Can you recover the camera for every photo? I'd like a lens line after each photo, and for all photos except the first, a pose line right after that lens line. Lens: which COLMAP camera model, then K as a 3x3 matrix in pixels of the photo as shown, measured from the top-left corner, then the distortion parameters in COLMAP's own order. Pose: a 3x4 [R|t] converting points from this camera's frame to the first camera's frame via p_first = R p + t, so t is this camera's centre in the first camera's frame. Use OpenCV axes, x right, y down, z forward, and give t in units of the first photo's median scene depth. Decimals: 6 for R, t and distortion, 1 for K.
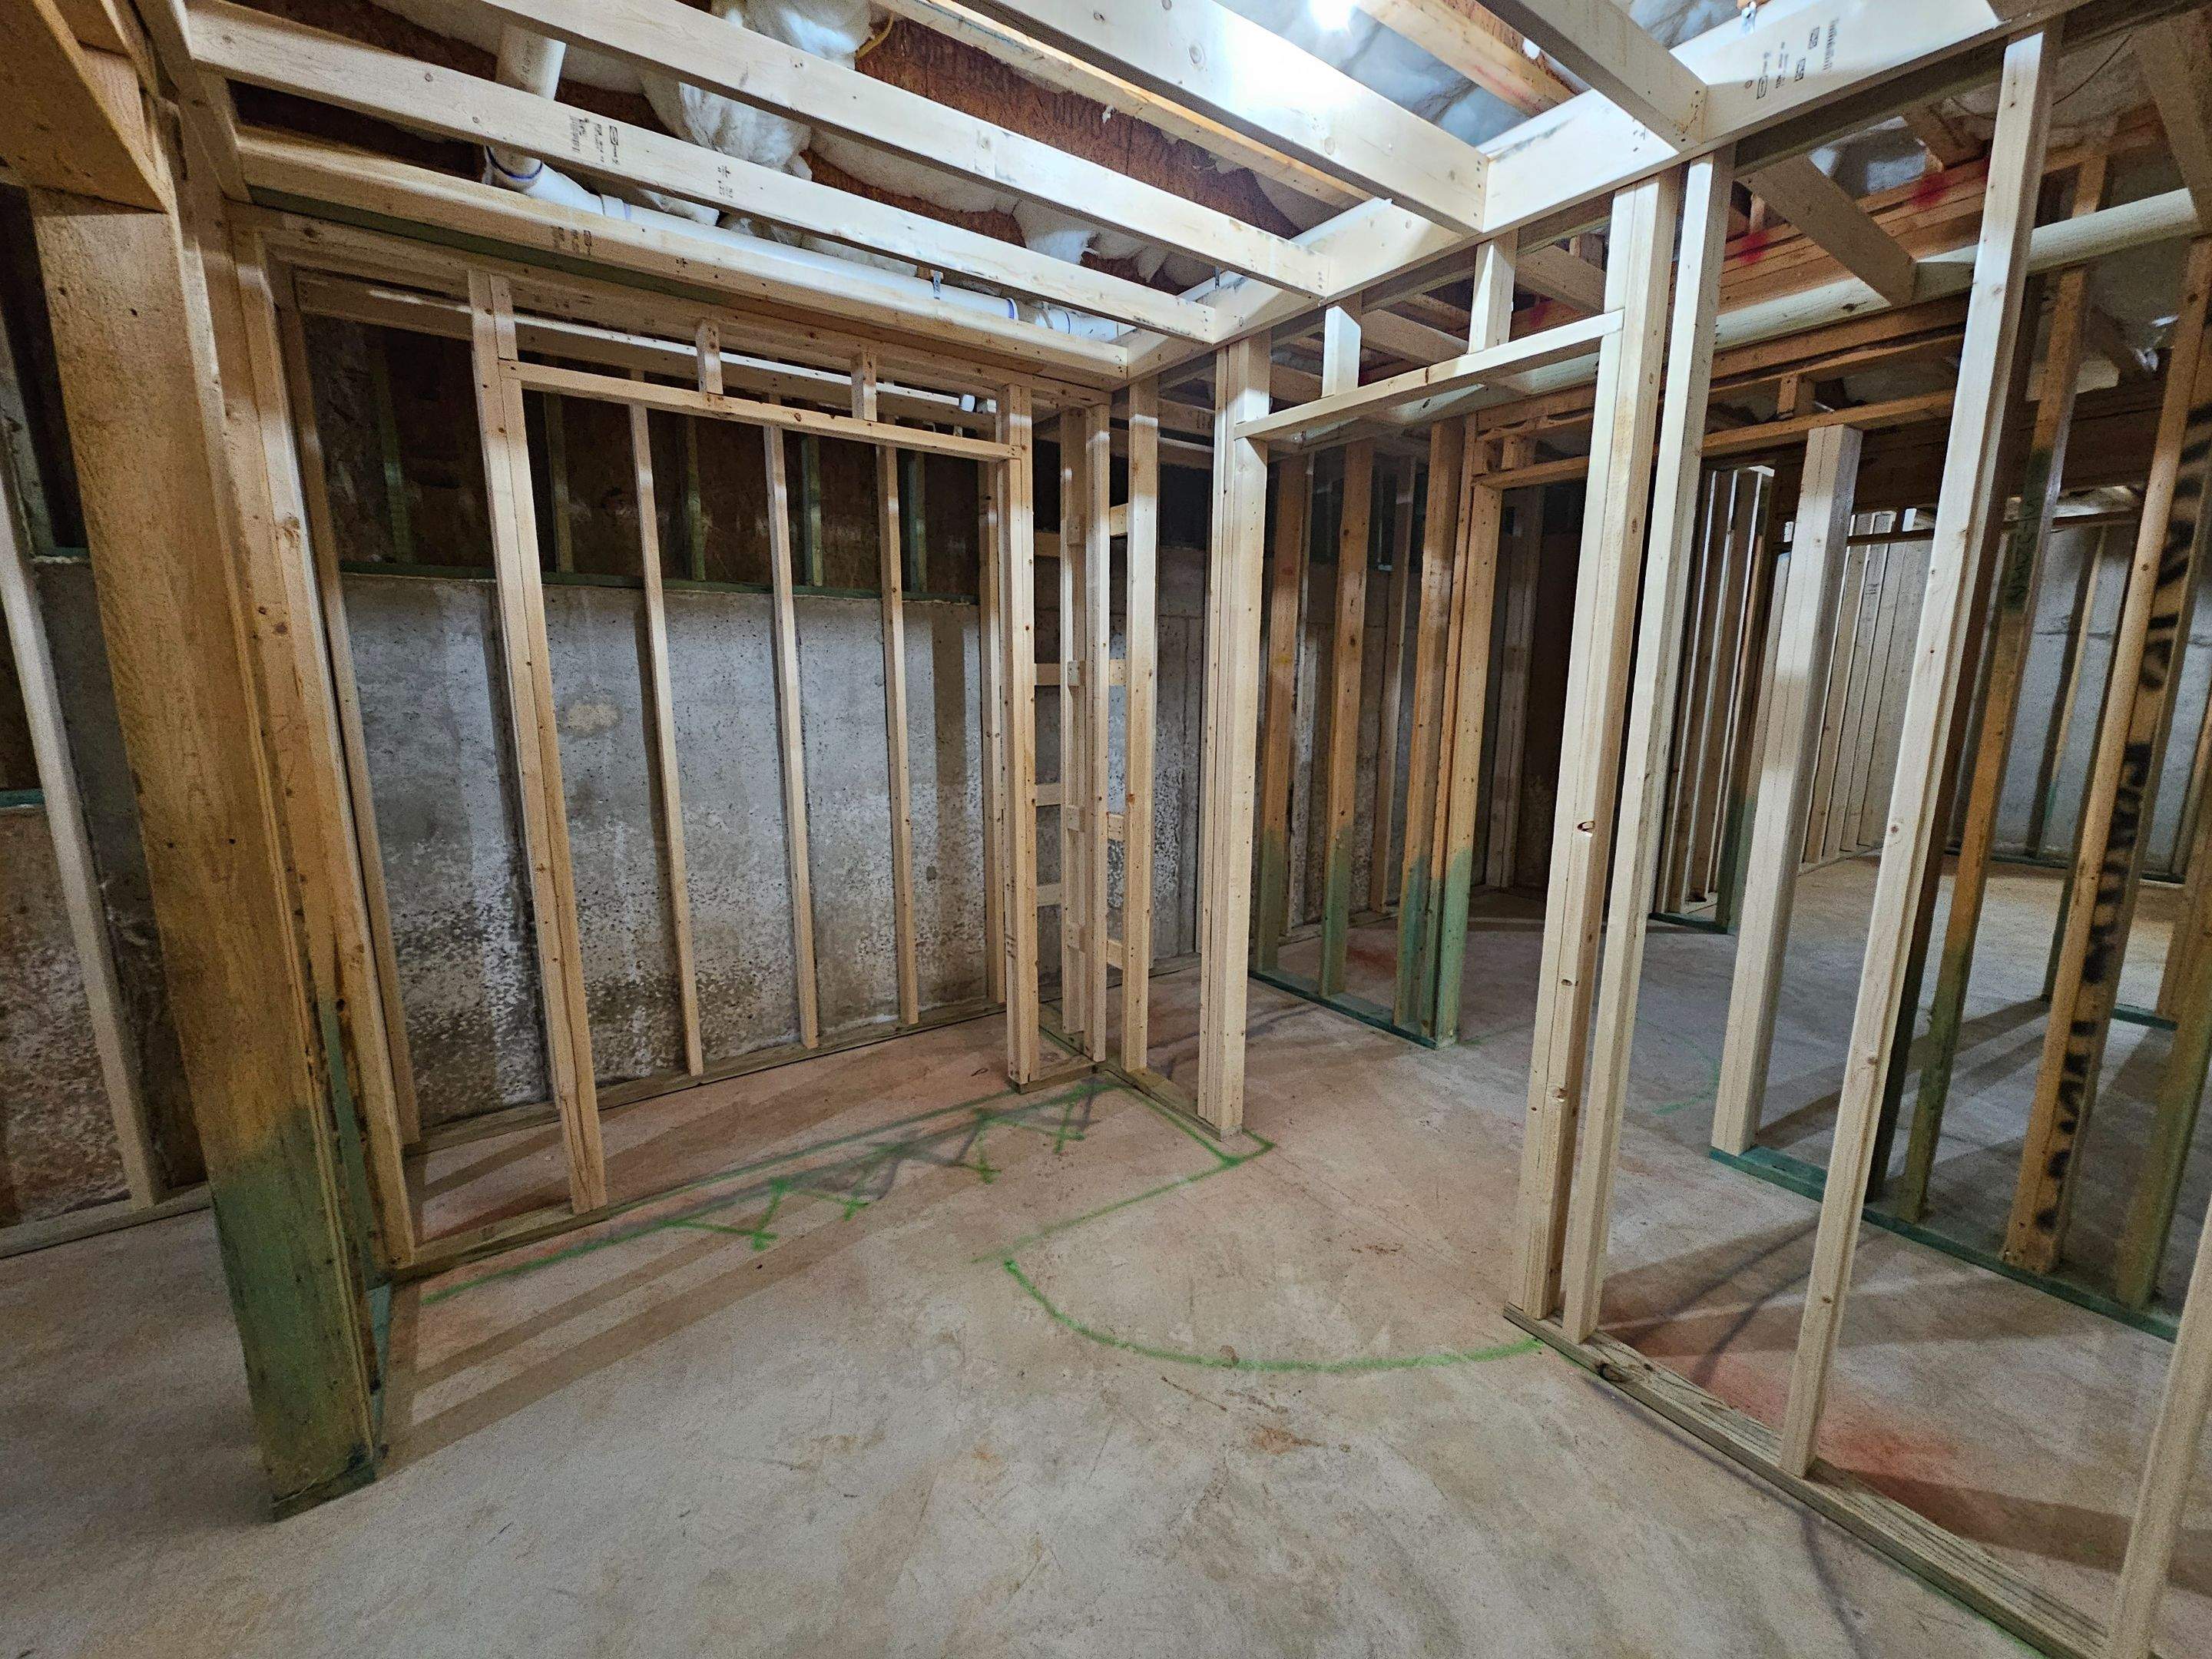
lens RADIAL K [[891.4, 0, 1112.8], [0, 891.4, 833.3], [0, 0, 1]] dist [-0.000990, -0.000418]
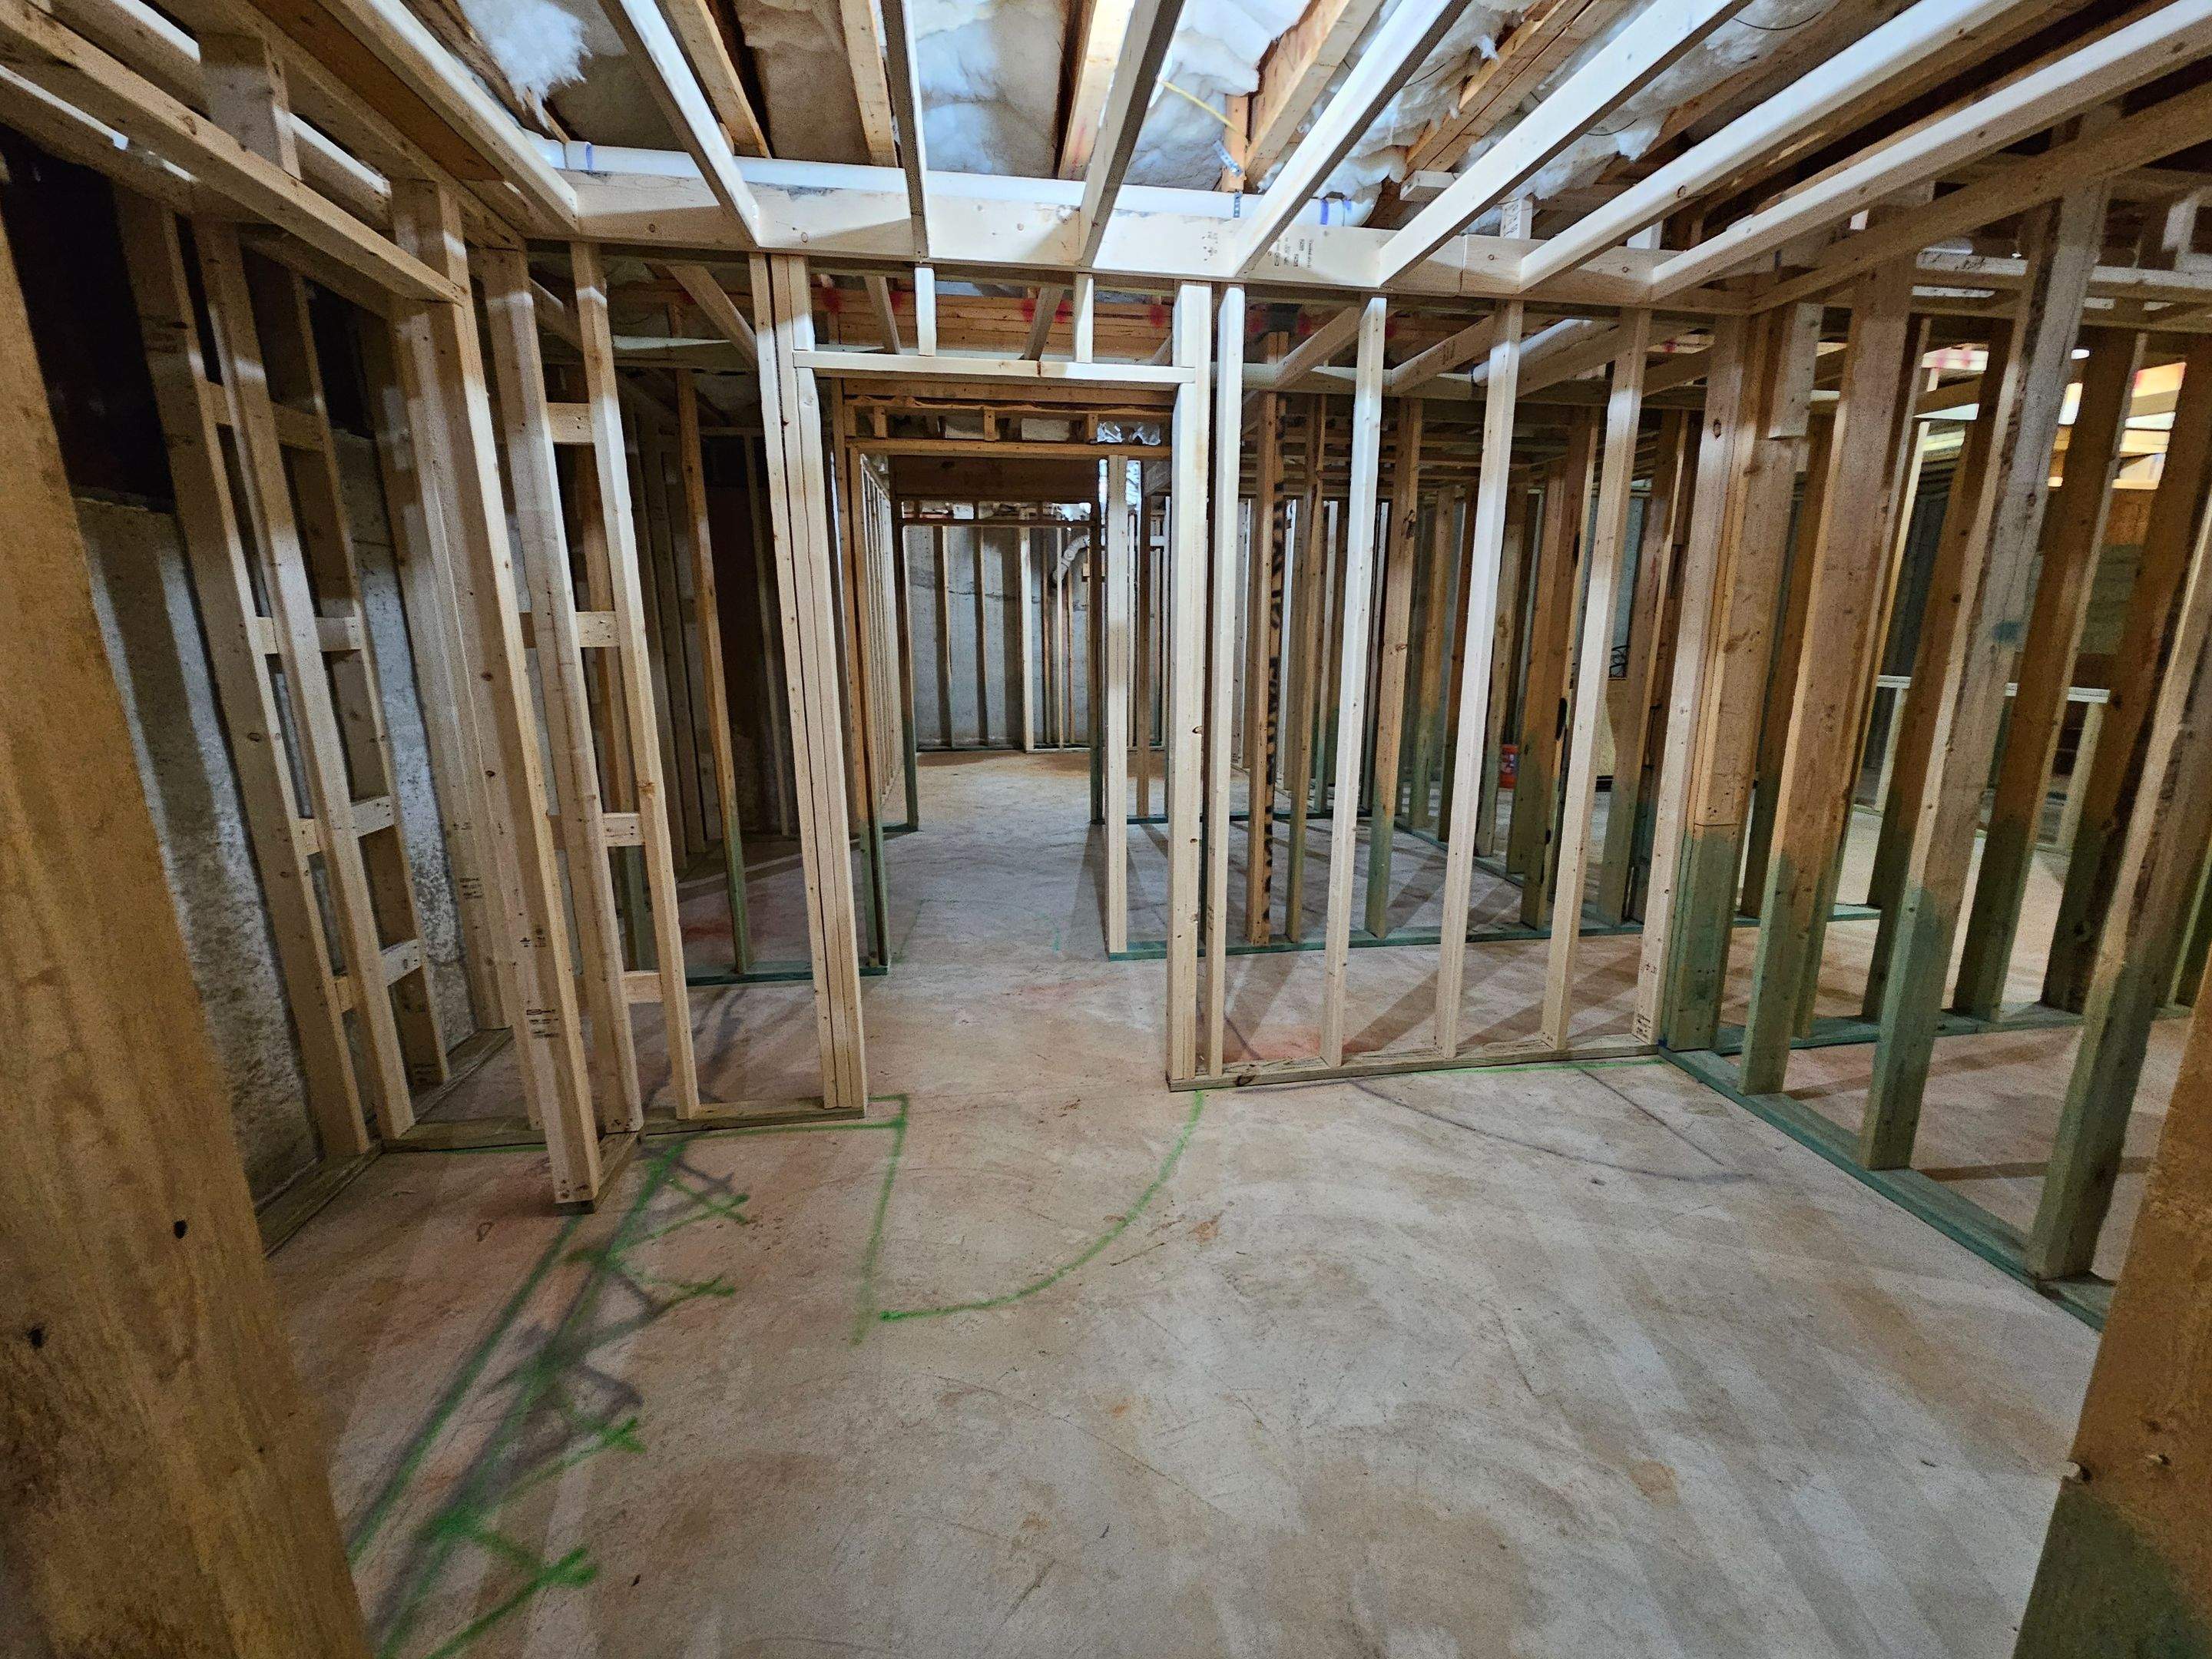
lens RADIAL K [[891.4, 0, 1112.8], [0, 891.4, 833.3], [0, 0, 1]] dist [-0.000990, -0.000418]
pose [[0.458195, -0.212316, 0.863122, -0.619120], [0.166749, 0.974344, 0.151156, -0.065332], [-0.873071, 0.074666, 0.481843, 0.328522]]
